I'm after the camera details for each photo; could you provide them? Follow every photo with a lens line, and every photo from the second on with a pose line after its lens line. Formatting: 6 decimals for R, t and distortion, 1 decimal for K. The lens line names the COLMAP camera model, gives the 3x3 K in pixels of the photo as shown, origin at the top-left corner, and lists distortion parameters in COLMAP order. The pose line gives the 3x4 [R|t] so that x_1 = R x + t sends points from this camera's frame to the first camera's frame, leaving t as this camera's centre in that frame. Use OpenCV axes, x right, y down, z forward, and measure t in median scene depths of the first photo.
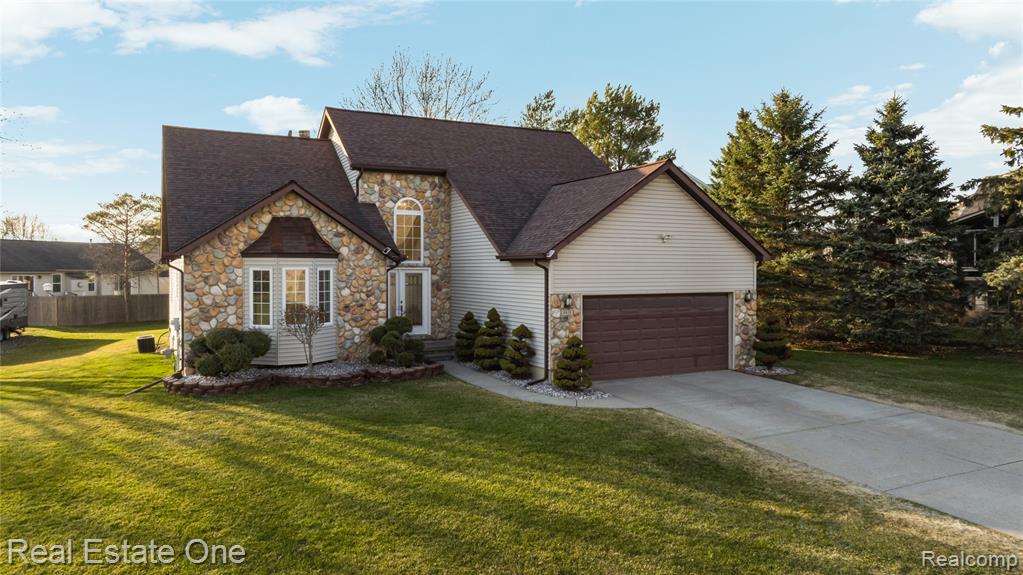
lens RADIAL K [[715.0, 0, 511.5], [0, 715.0, 287.5], [0, 0, 1]] dist [-0.029709, 0.007185]
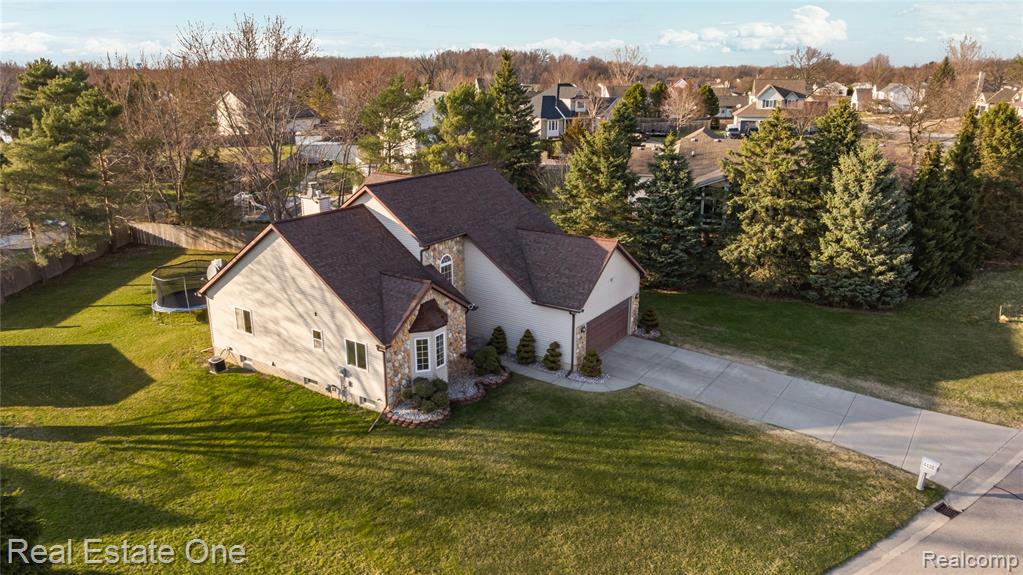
lens RADIAL K [[715.0, 0, 511.5], [0, 715.0, 287.5], [0, 0, 1]] dist [-0.029709, 0.007185]
pose [[0.876830, -0.142648, 0.459151, -0.897336], [0.015177, 0.962710, 0.270109, -0.573738], [-0.480560, -0.229871, 0.846299, -0.462844]]
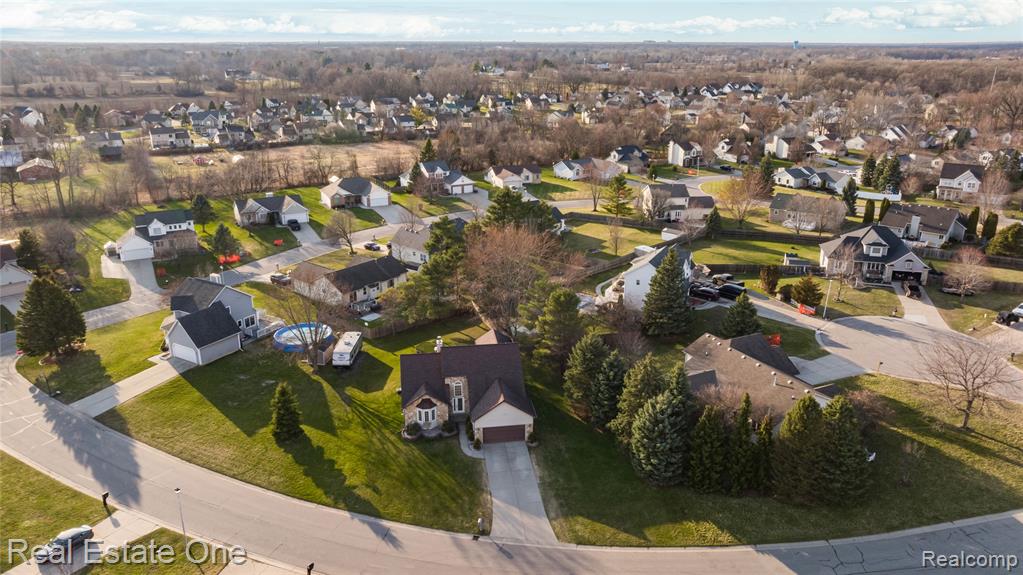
lens RADIAL K [[715.0, 0, 511.5], [0, 715.0, 287.5], [0, 0, 1]] dist [-0.029709, 0.007185]
pose [[0.943810, 0.104399, -0.313565, 1.583659], [-0.005731, 0.953822, 0.300318, -2.180906], [0.330438, -0.281646, 0.900825, -2.769402]]
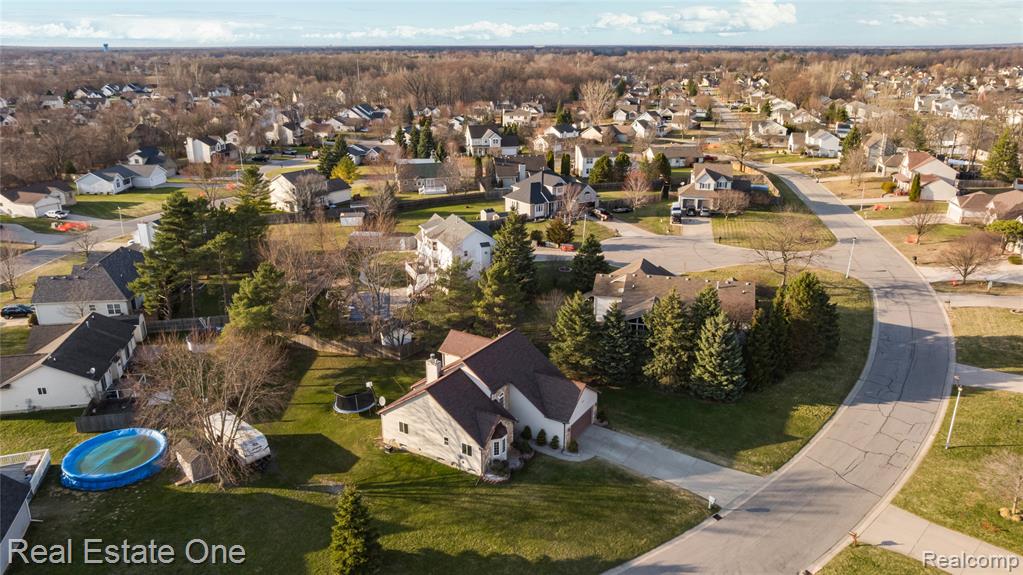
lens RADIAL K [[715.0, 0, 511.5], [0, 715.0, 287.5], [0, 0, 1]] dist [-0.029709, 0.007185]
pose [[0.858921, -0.167755, 0.483852, -1.878088], [0.017032, 0.953659, 0.300407, -1.830173], [-0.511825, -0.249785, 0.821975, -1.792739]]
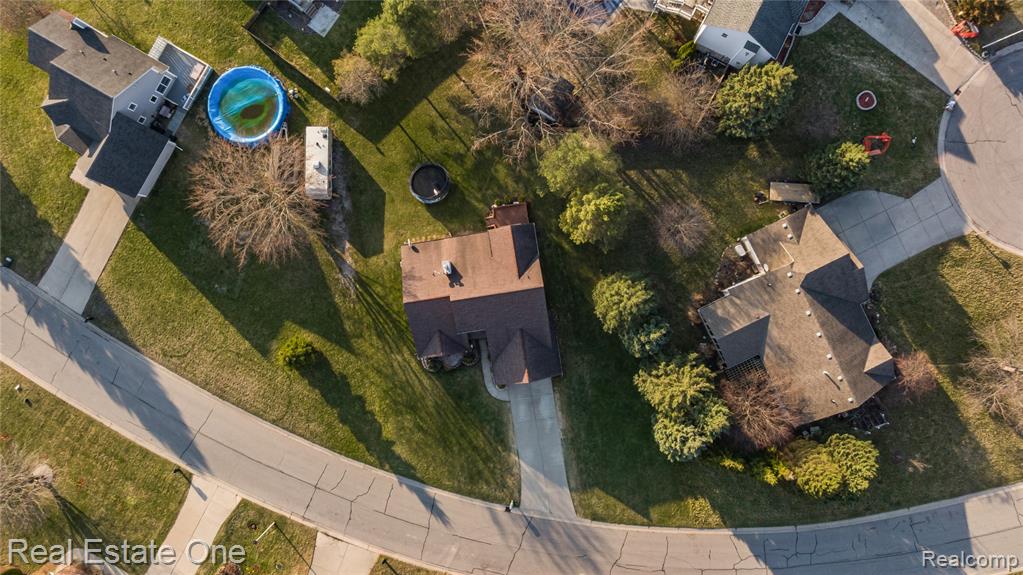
lens RADIAL K [[715.0, 0, 511.5], [0, 715.0, 287.5], [0, 0, 1]] dist [-0.029709, 0.007185]
pose [[0.949707, 0.312580, -0.018703, 0.032842], [0.005040, 0.044462, 0.998998, -4.383025], [0.313098, -0.948850, 0.040650, 1.330966]]
